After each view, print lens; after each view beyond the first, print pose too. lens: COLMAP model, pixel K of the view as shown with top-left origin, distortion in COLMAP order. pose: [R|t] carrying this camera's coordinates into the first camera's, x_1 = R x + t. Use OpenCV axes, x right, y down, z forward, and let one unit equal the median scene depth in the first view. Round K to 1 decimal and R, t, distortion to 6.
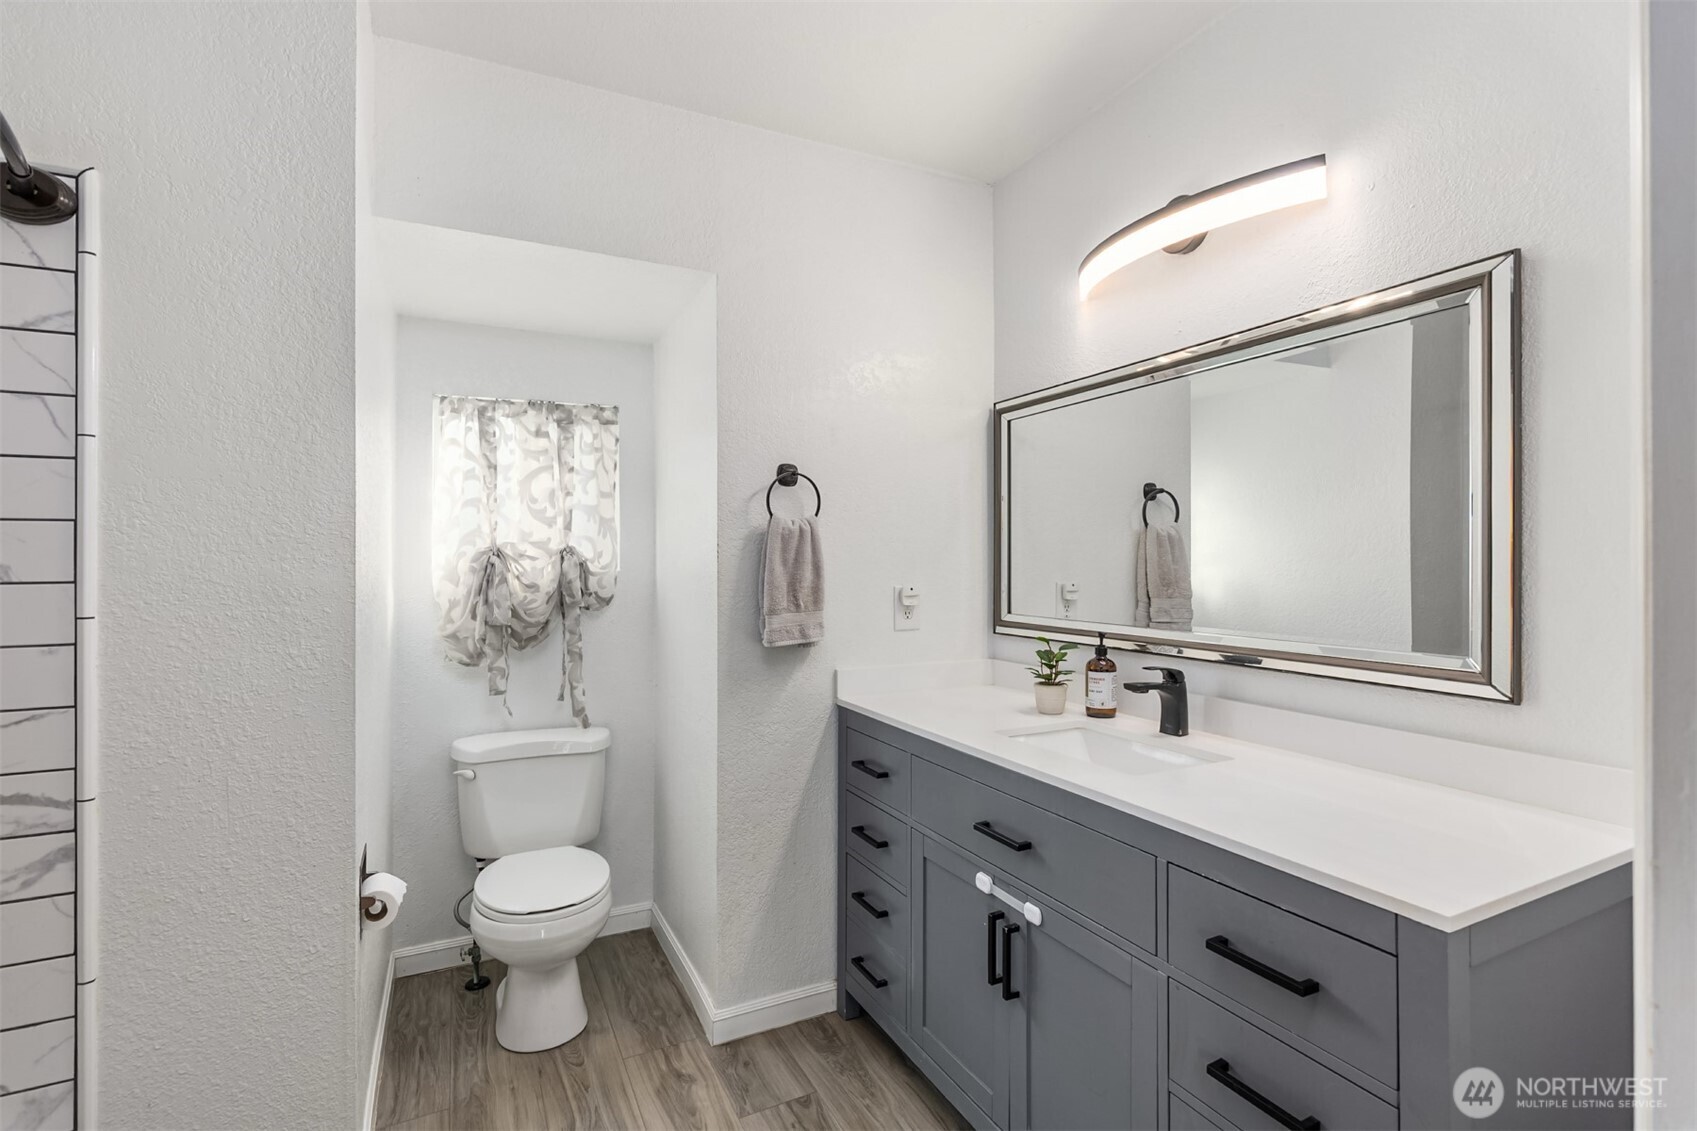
lens RADIAL K [[758.6, 0, 848.5], [0, 758.6, 565.5], [0, 0, 1]] dist [-0.000092, -0.000012]
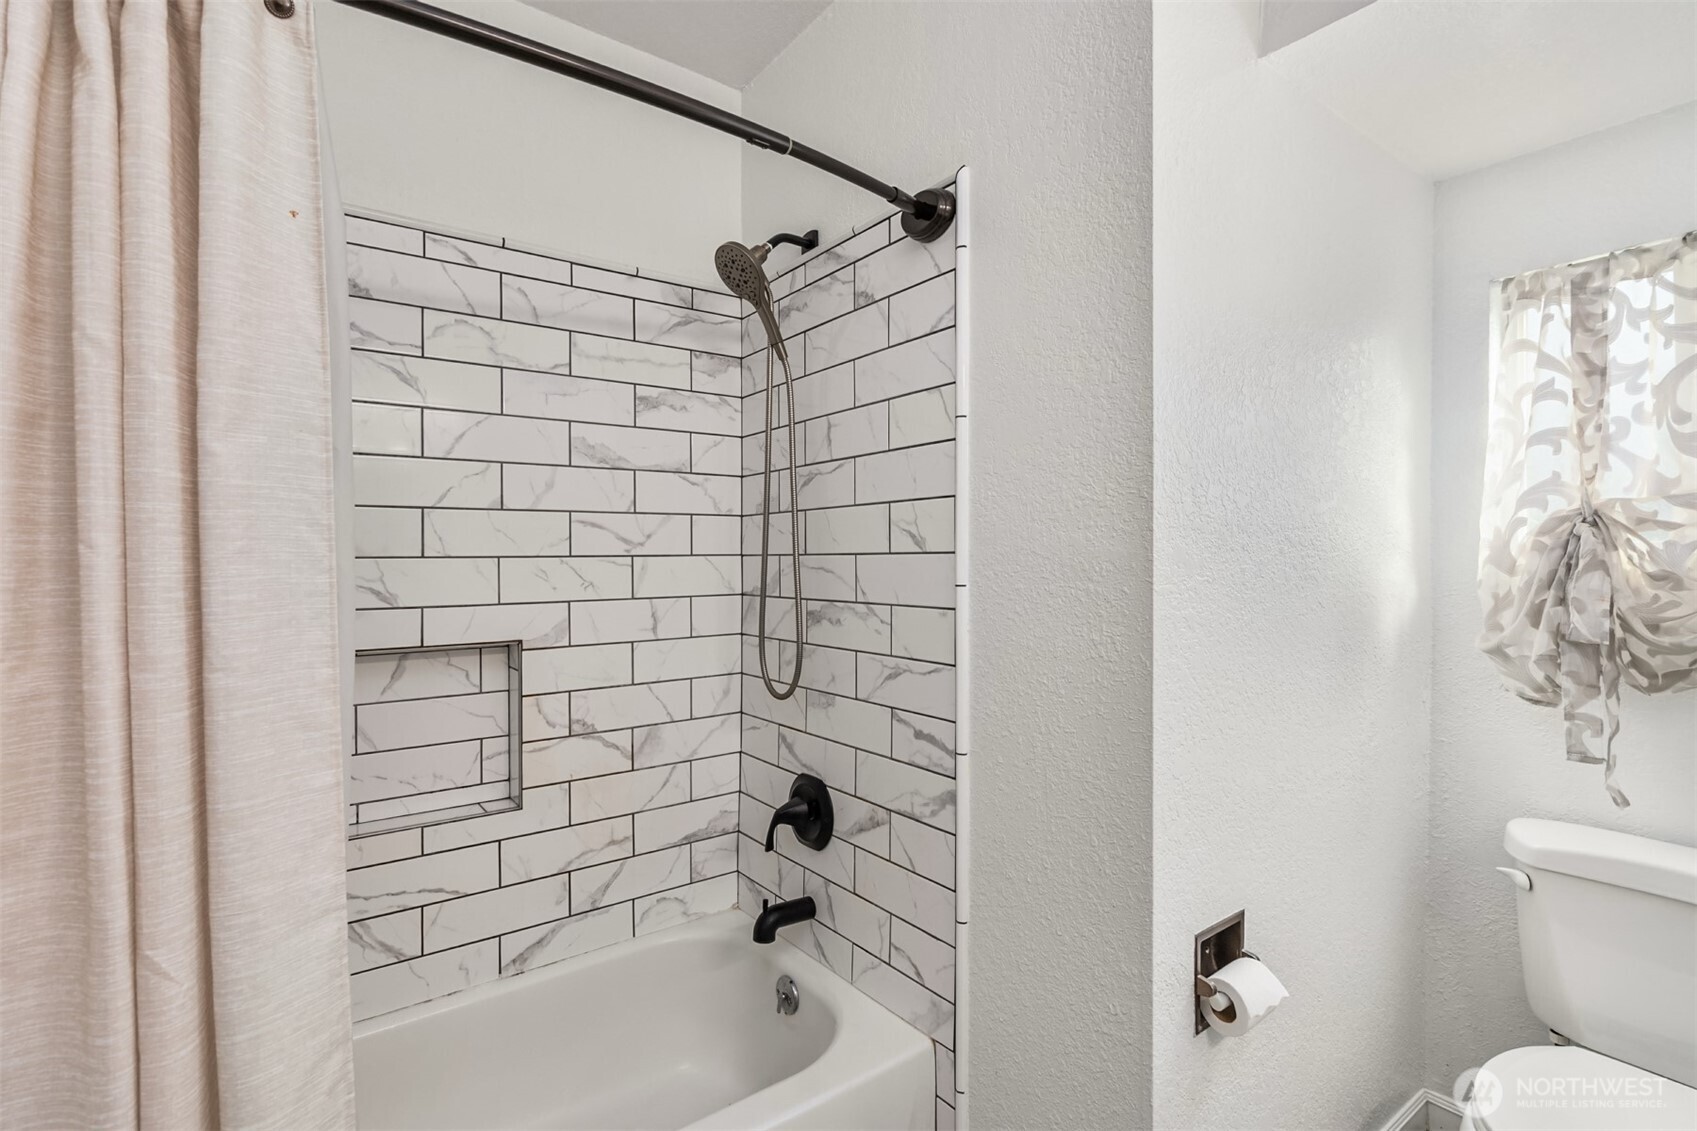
lens RADIAL K [[820.1, 0, 846.0], [0, 820.1, 559.5], [0, 0, 1]] dist [-0.000747, -0.000365]
pose [[0.160334, 0.004253, -0.987054, 0.064543], [-0.003107, 0.999988, 0.003804, 0.014551], [0.987058, 0.002457, 0.160345, 0.339855]]
